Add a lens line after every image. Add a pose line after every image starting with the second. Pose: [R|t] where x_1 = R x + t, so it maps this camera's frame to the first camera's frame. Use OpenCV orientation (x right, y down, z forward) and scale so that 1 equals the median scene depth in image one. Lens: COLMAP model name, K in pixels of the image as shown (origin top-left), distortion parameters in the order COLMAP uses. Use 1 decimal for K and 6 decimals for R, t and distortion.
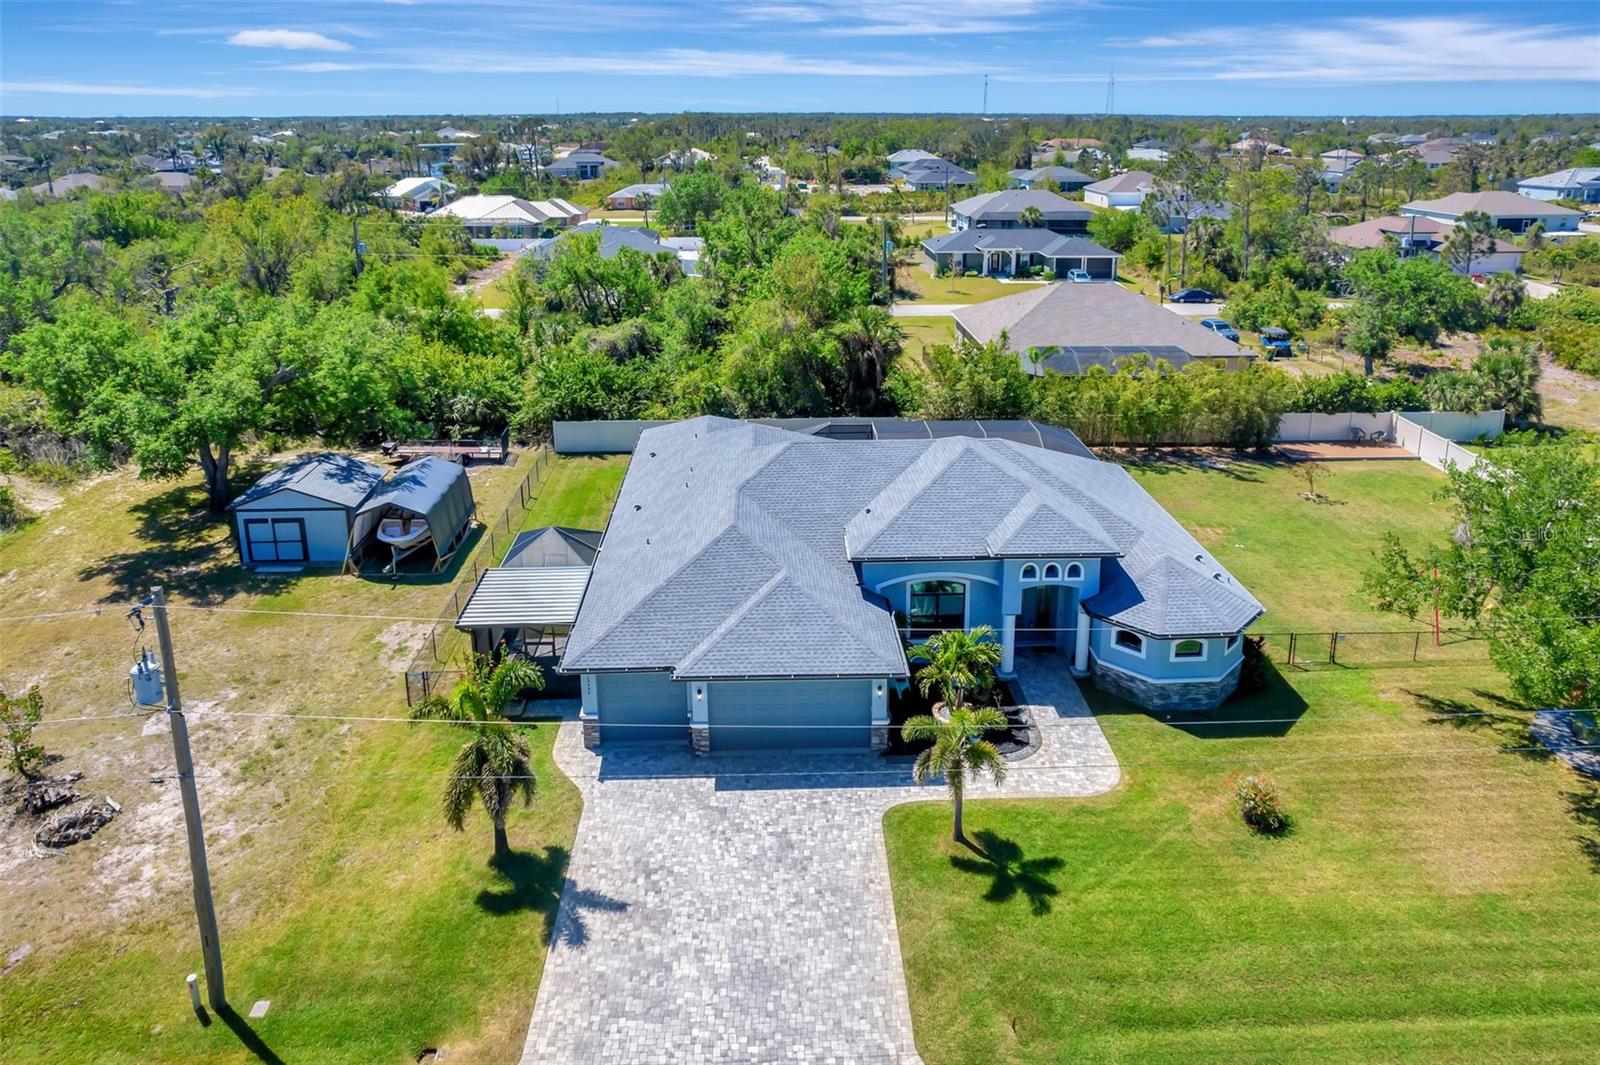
lens RADIAL K [[1069.7, 0, 795.1], [0, 1069.7, 454.4], [0, 0, 1]] dist [-0.024409, -0.002261]
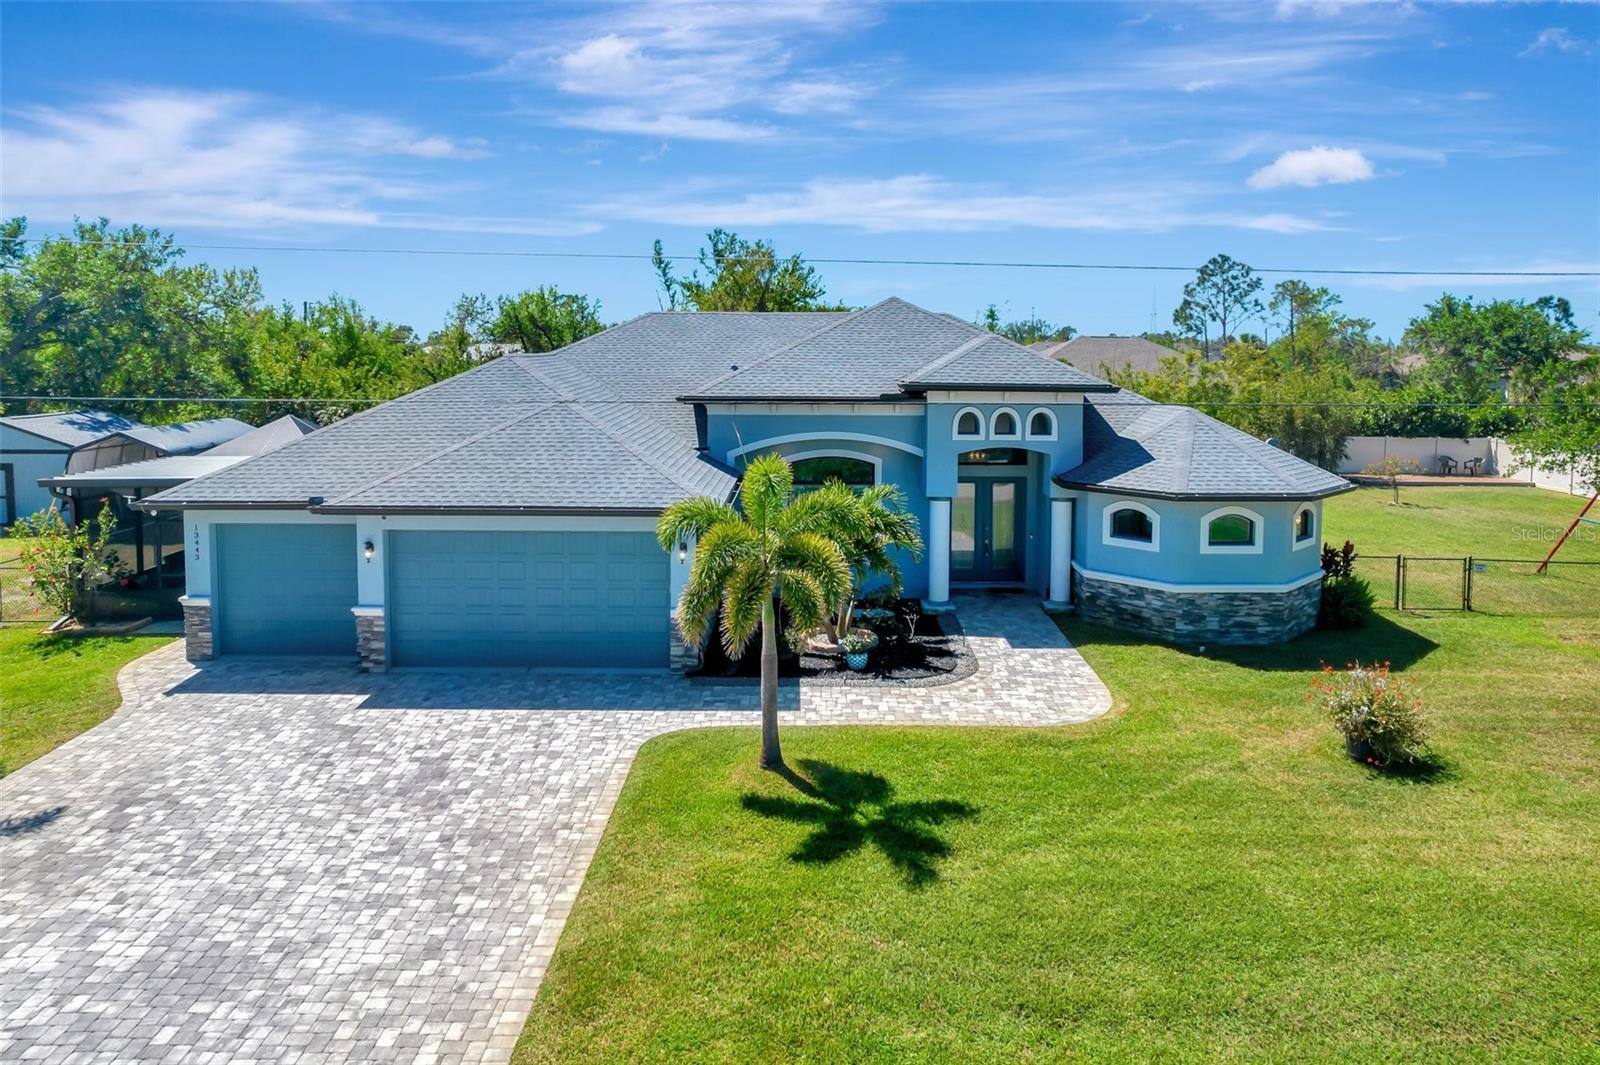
lens RADIAL K [[1074.7, 0, 827.2], [0, 1074.7, 469.6], [0, 0, 1]] dist [-0.064756, 0.055147]
pose [[0.999570, 0.022336, -0.019004, 0.166447], [-0.025680, 0.979588, -0.199370, 0.290940], [0.014163, 0.199772, 0.979740, 0.438516]]
